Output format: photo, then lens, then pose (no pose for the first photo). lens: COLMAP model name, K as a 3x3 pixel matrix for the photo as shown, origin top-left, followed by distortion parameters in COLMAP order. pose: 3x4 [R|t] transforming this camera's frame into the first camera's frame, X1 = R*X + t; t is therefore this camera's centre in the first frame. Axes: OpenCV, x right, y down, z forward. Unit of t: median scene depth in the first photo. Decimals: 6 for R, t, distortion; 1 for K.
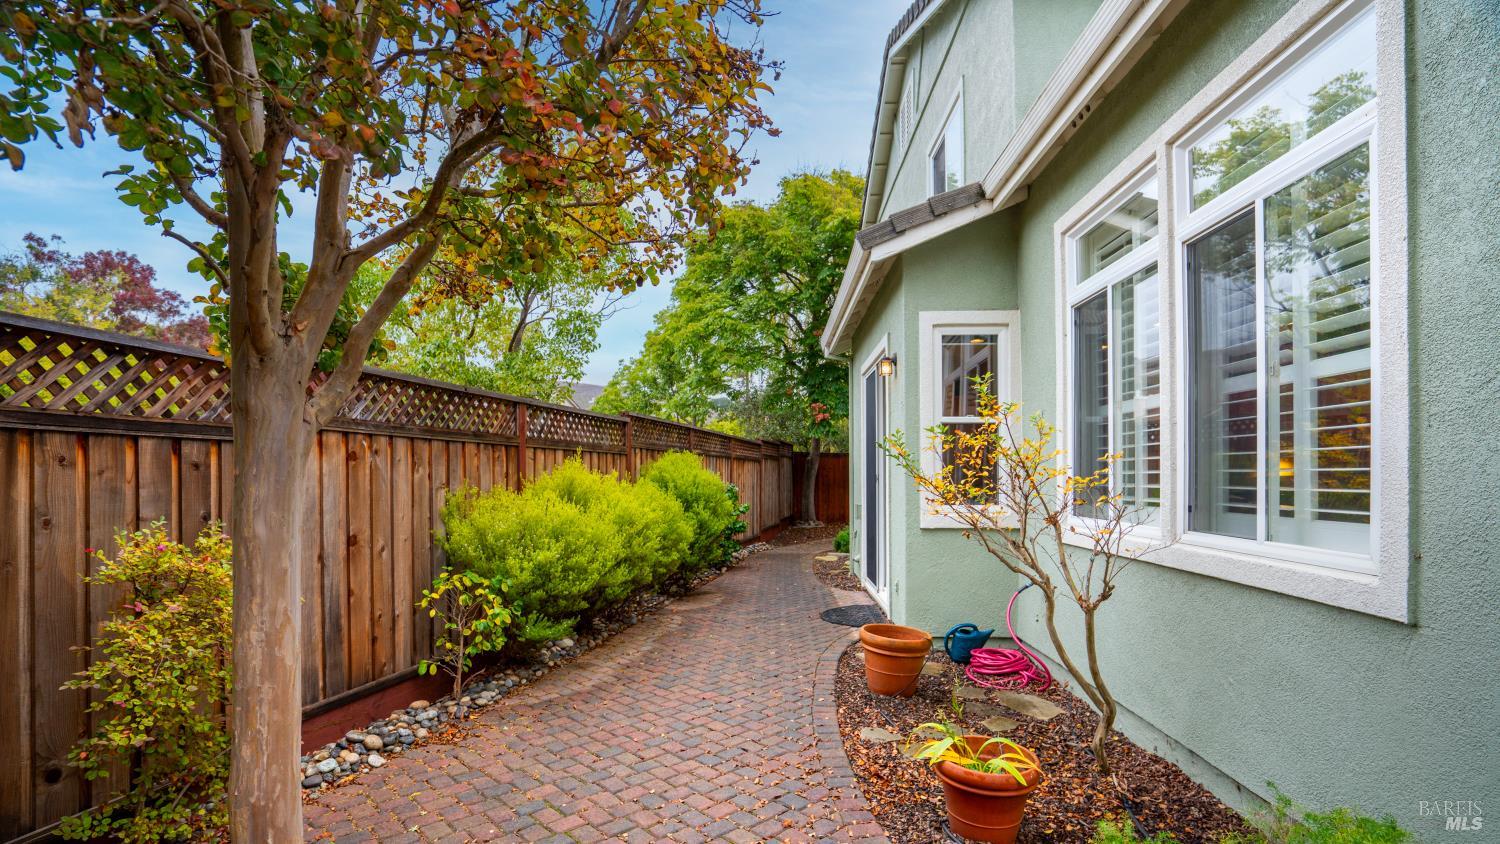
lens RADIAL K [[695.3, 0, 750.0], [0, 695.3, 422.0], [0, 0, 1]] dist [-0.055036, 0.000010]
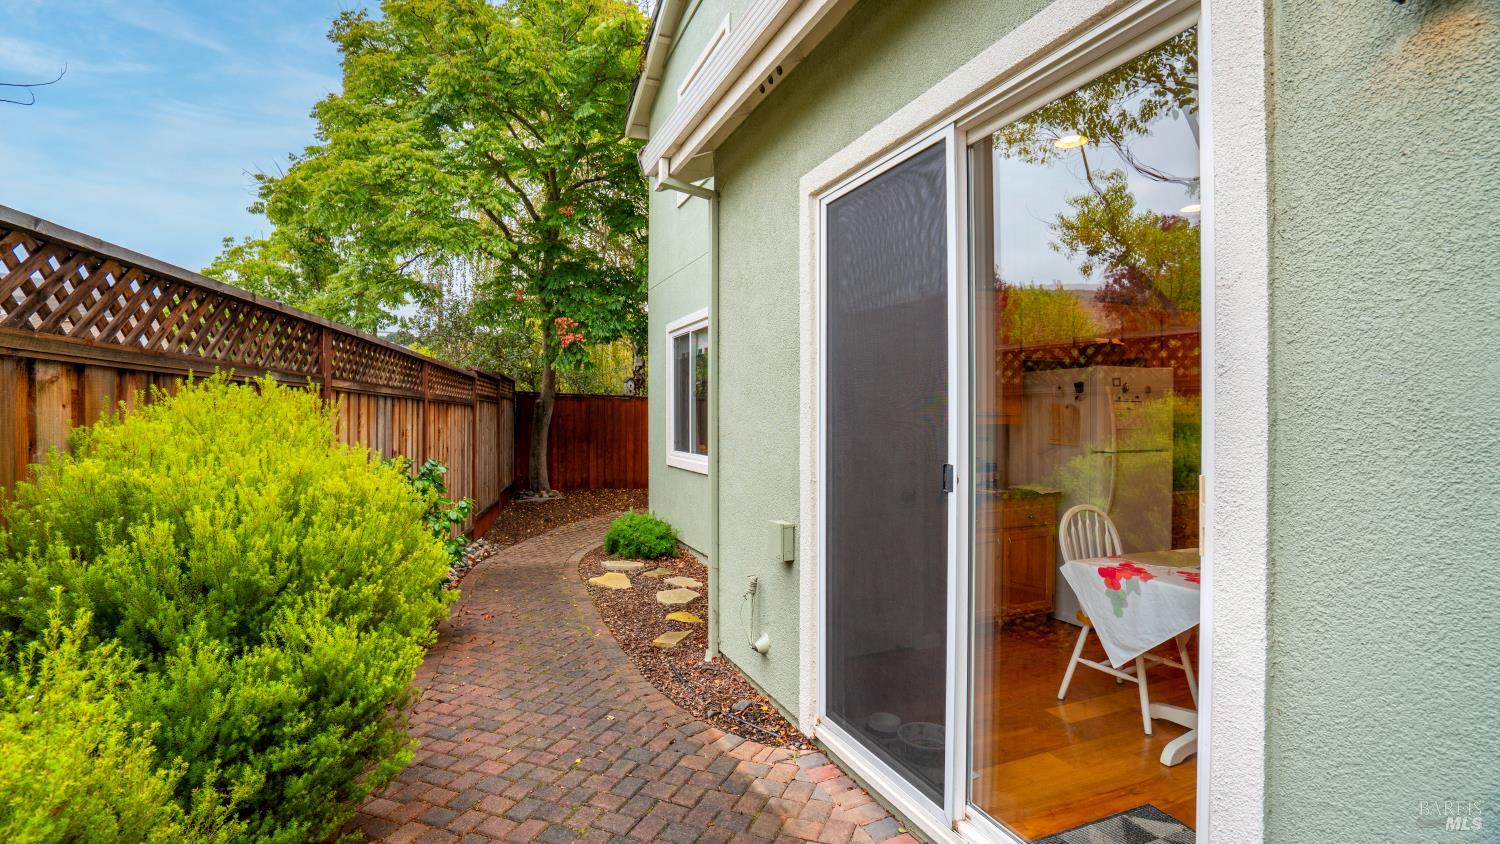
lens RADIAL K [[695.3, 0, 750.0], [0, 695.3, 422.0], [0, 0, 1]] dist [-0.055036, 0.000010]
pose [[0.908855, 0.003514, 0.417096, -0.015195], [-0.038332, 0.996437, 0.075131, 0.015444], [-0.415346, -0.084271, 0.905752, 0.334424]]
